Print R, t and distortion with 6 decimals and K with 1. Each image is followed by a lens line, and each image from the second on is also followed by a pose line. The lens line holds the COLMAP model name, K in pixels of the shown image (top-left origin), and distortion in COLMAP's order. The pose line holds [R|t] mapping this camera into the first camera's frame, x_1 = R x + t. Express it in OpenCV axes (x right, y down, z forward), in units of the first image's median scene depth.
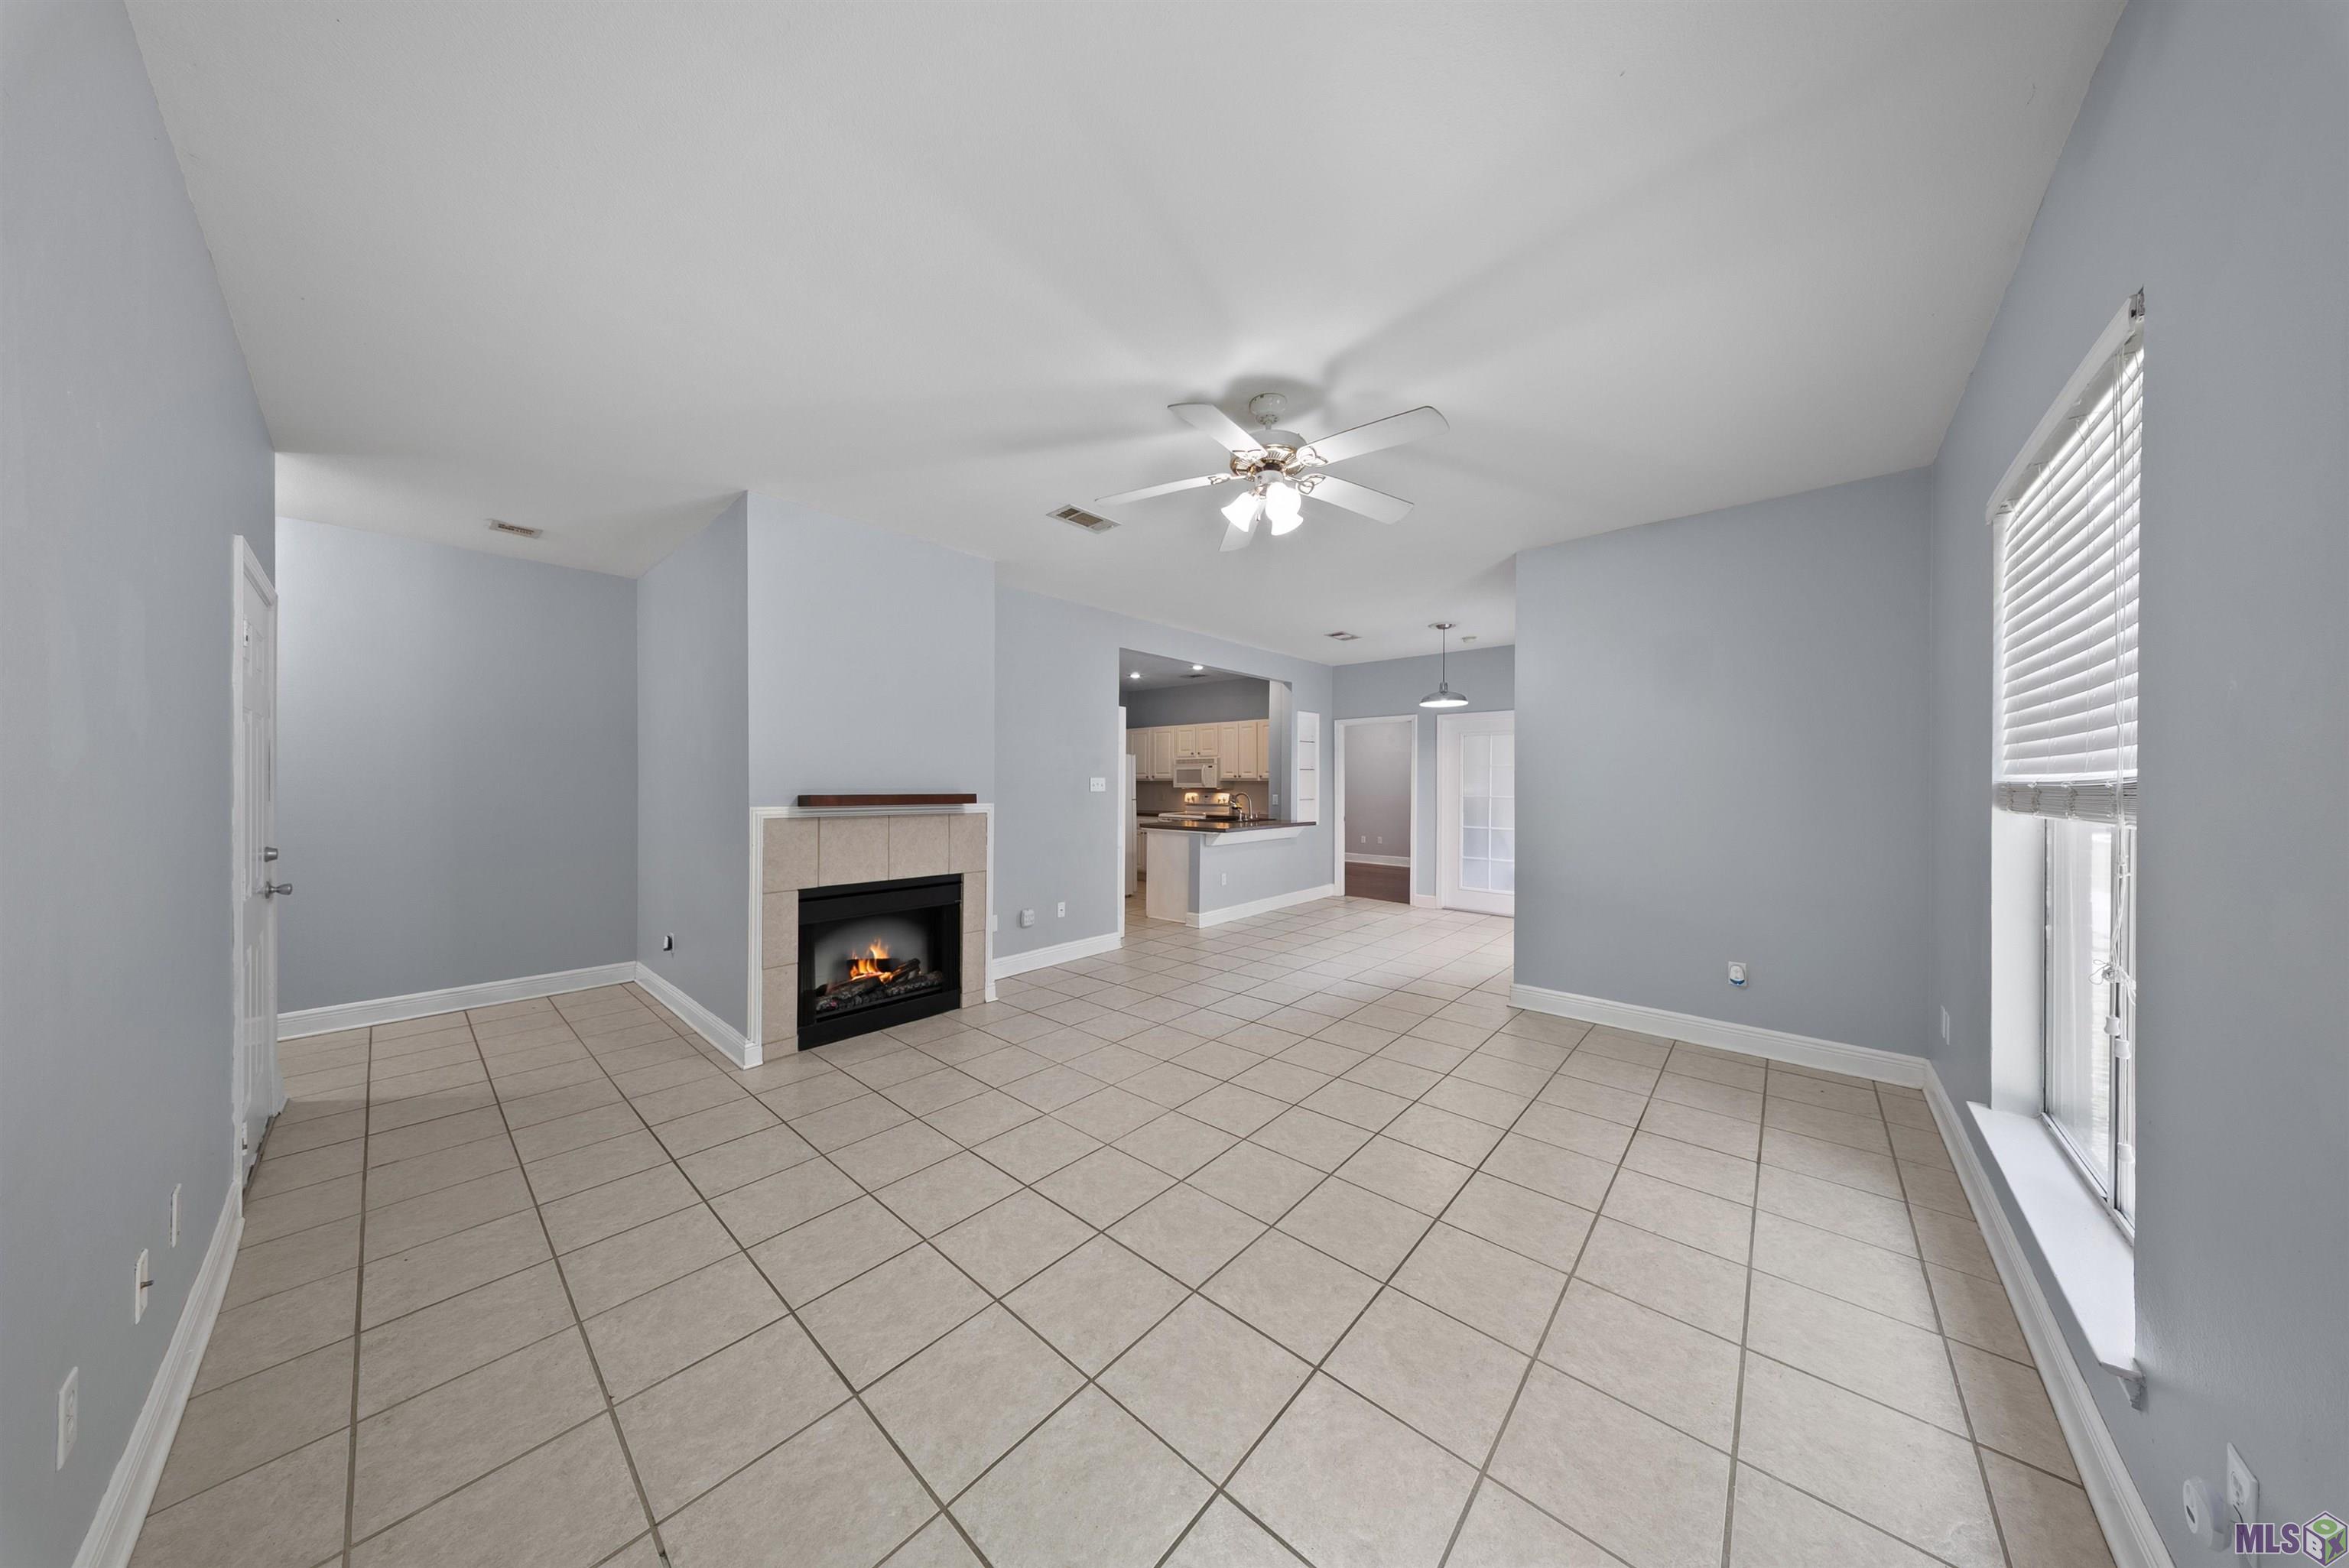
lens RADIAL K [[695.0, 0, 1172.4], [0, 695.0, 782.6], [0, 0, 1]] dist [0.000069, -0.000004]
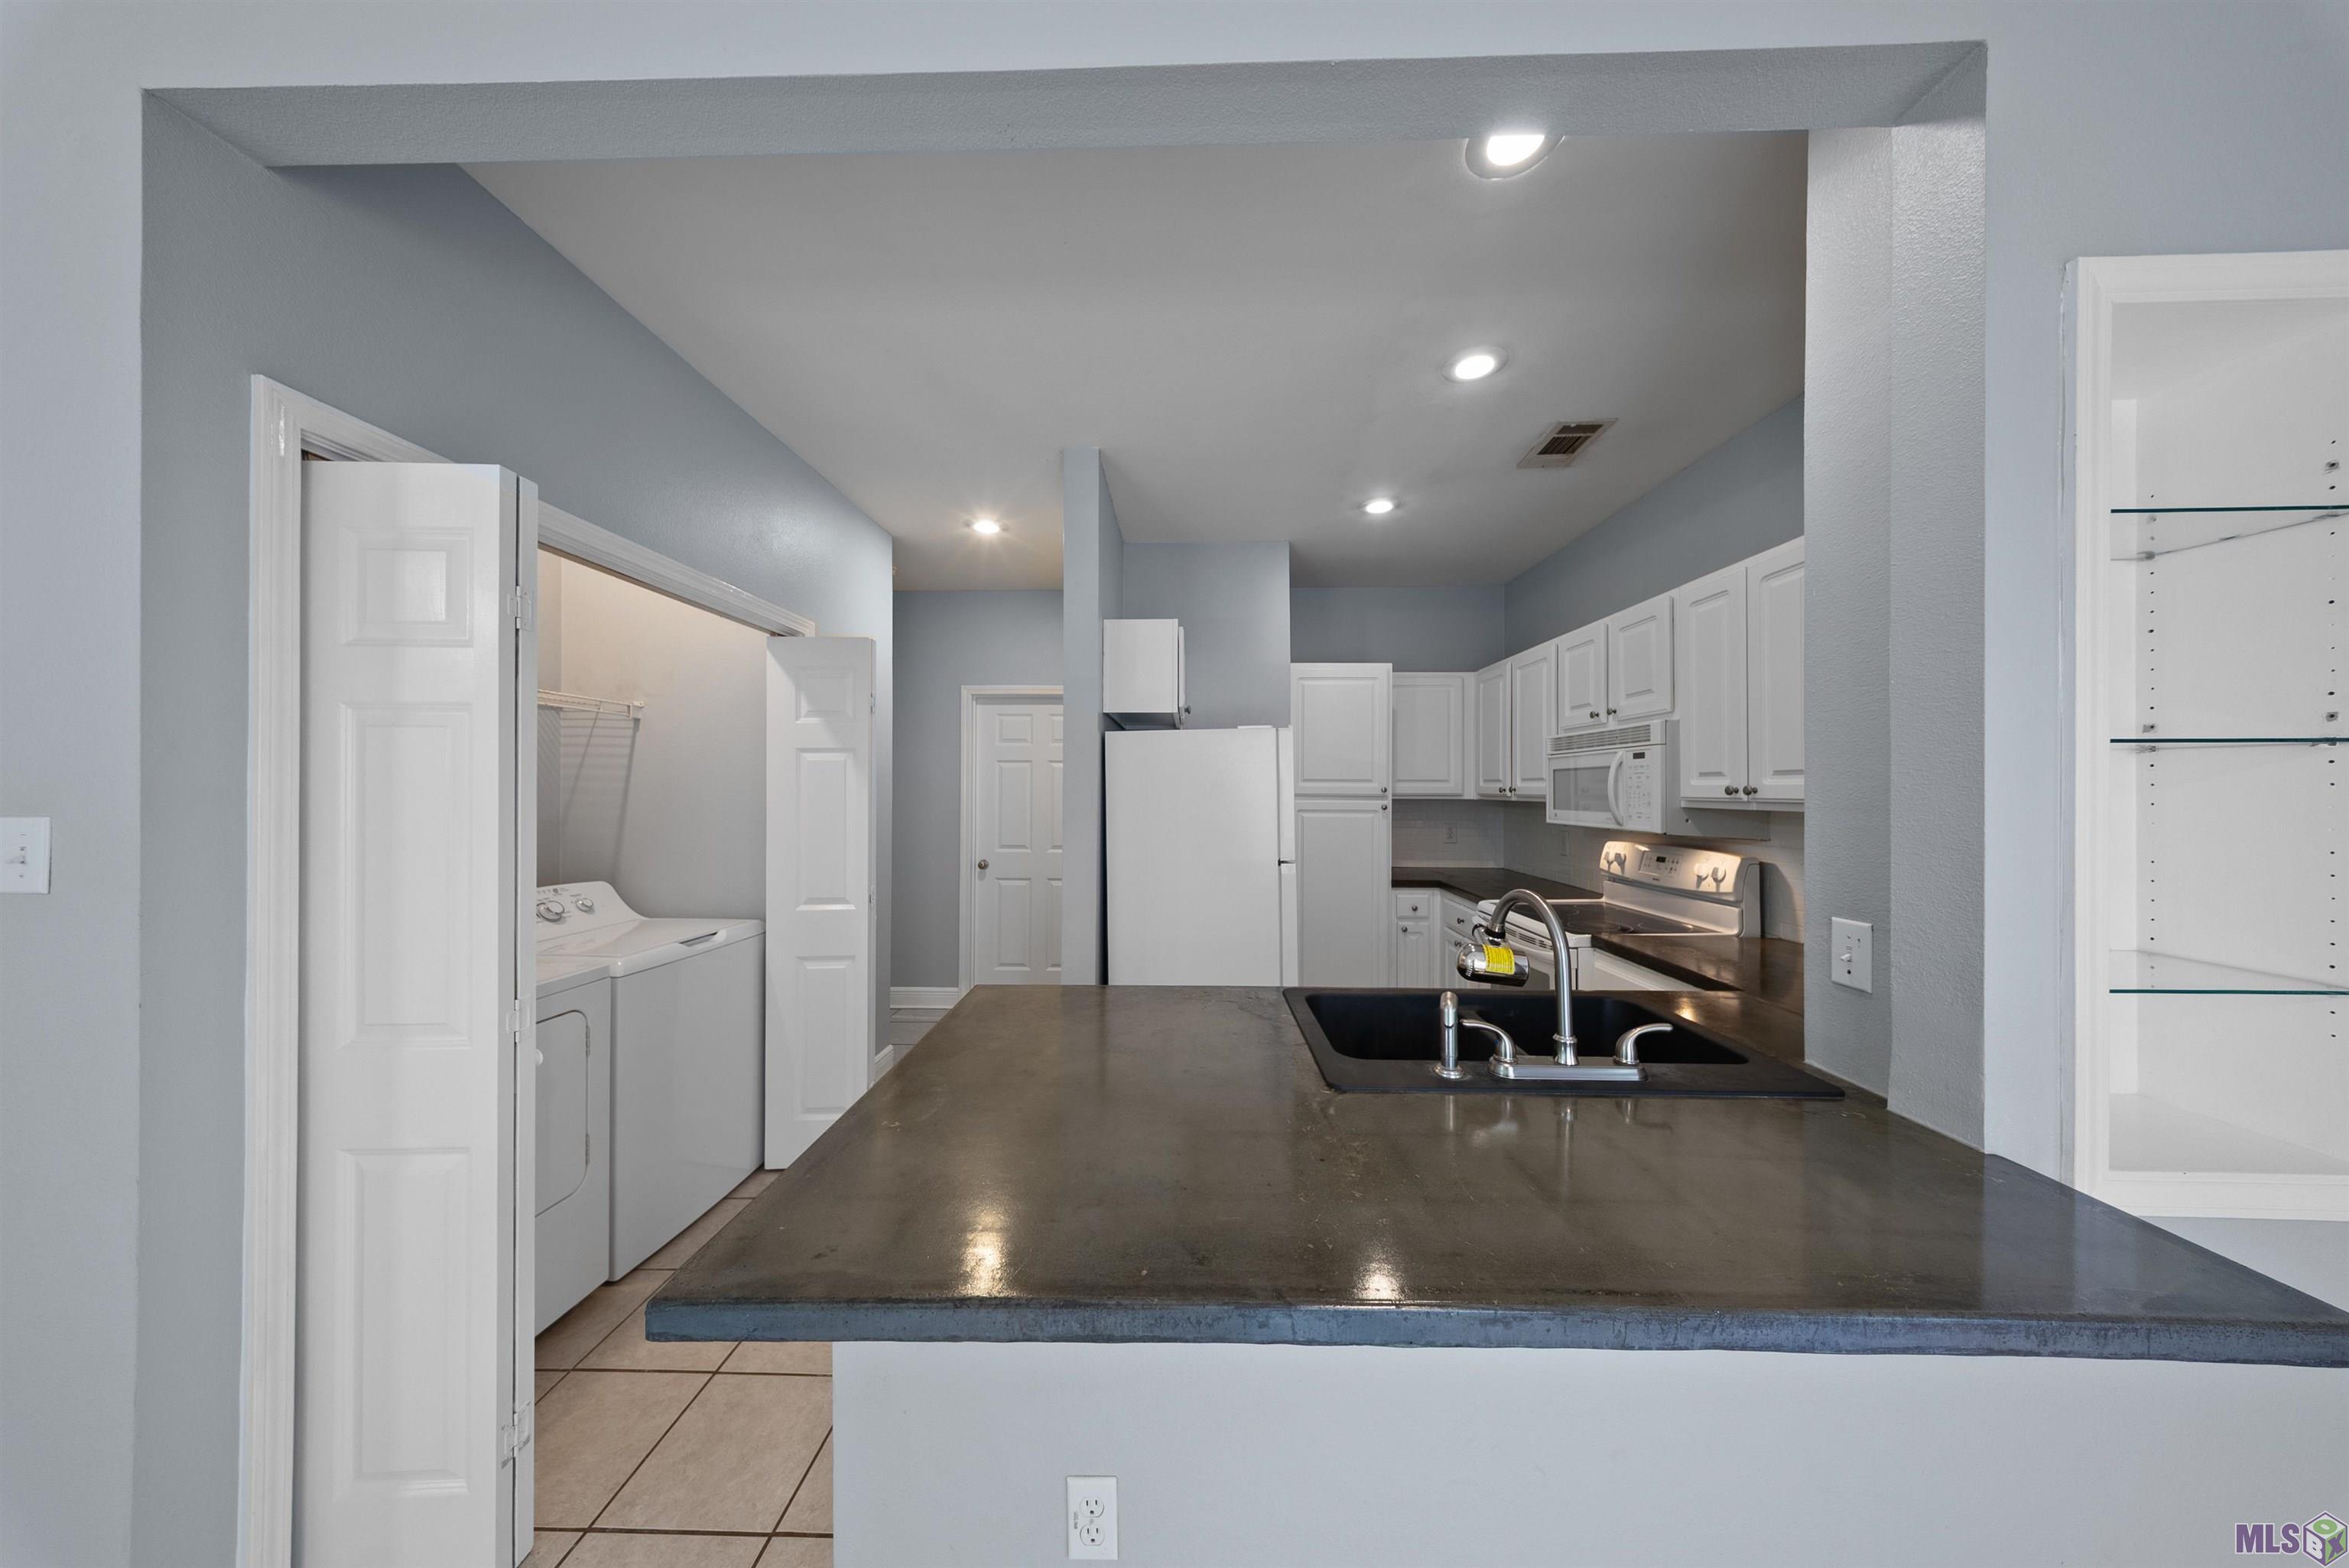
lens RADIAL K [[695.0, 0, 1171.8], [0, 695.0, 787.5], [0, 0, 1]] dist [0.000069, -0.000004]
pose [[0.638510, -0.007677, -0.769575, 0.145685], [0.001639, 0.999962, -0.008615, -0.007725], [0.769612, 0.004240, 0.638498, 0.674231]]
